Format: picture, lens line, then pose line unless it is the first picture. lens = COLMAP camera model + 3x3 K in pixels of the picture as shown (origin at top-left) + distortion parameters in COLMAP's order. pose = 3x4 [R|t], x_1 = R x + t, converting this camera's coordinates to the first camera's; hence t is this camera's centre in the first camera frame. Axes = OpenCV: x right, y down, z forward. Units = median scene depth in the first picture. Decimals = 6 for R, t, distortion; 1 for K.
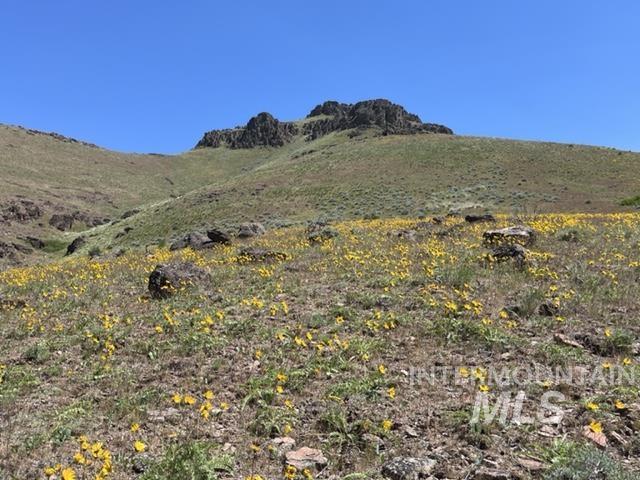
lens RADIAL K [[586.7, 0, 314.4], [0, 586.7, 243.5], [0, 0, 1]] dist [0.043905, -0.013913]
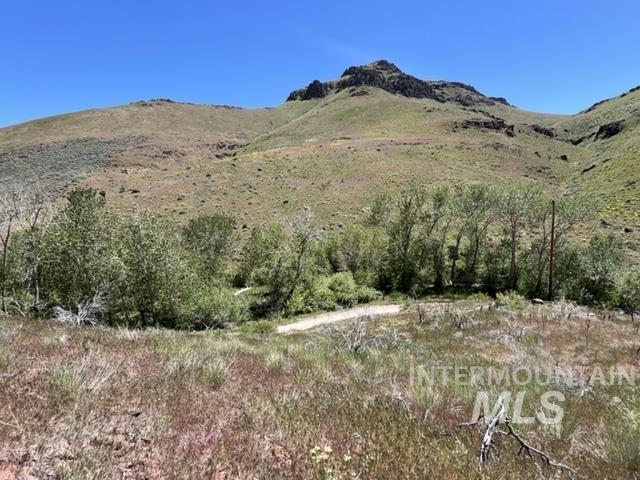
lens RADIAL K [[339.3, 0, 320.6], [0, 339.3, 241.5], [0, 0, 1]] dist [-0.008549, -0.000187]
pose [[0.982296, -0.023261, -0.185887, 0.190098], [0.075533, 0.957210, 0.279362, -0.009618], [0.171435, -0.288457, 0.942021, -0.404027]]
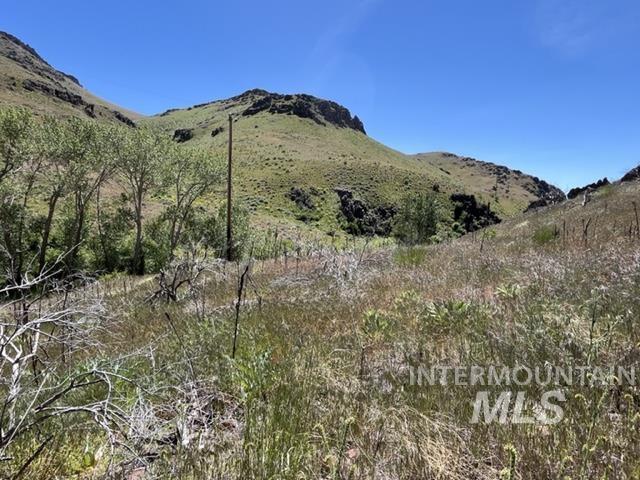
lens RADIAL K [[373.2, 0, 317.7], [0, 373.2, 241.6], [0, 0, 1]] dist [-0.003227, 0.000148]
pose [[0.639592, -0.059845, 0.766381, 0.190498], [-0.168699, 0.961734, 0.215889, 0.006609], [-0.749975, -0.267369, 0.605022, -0.377183]]
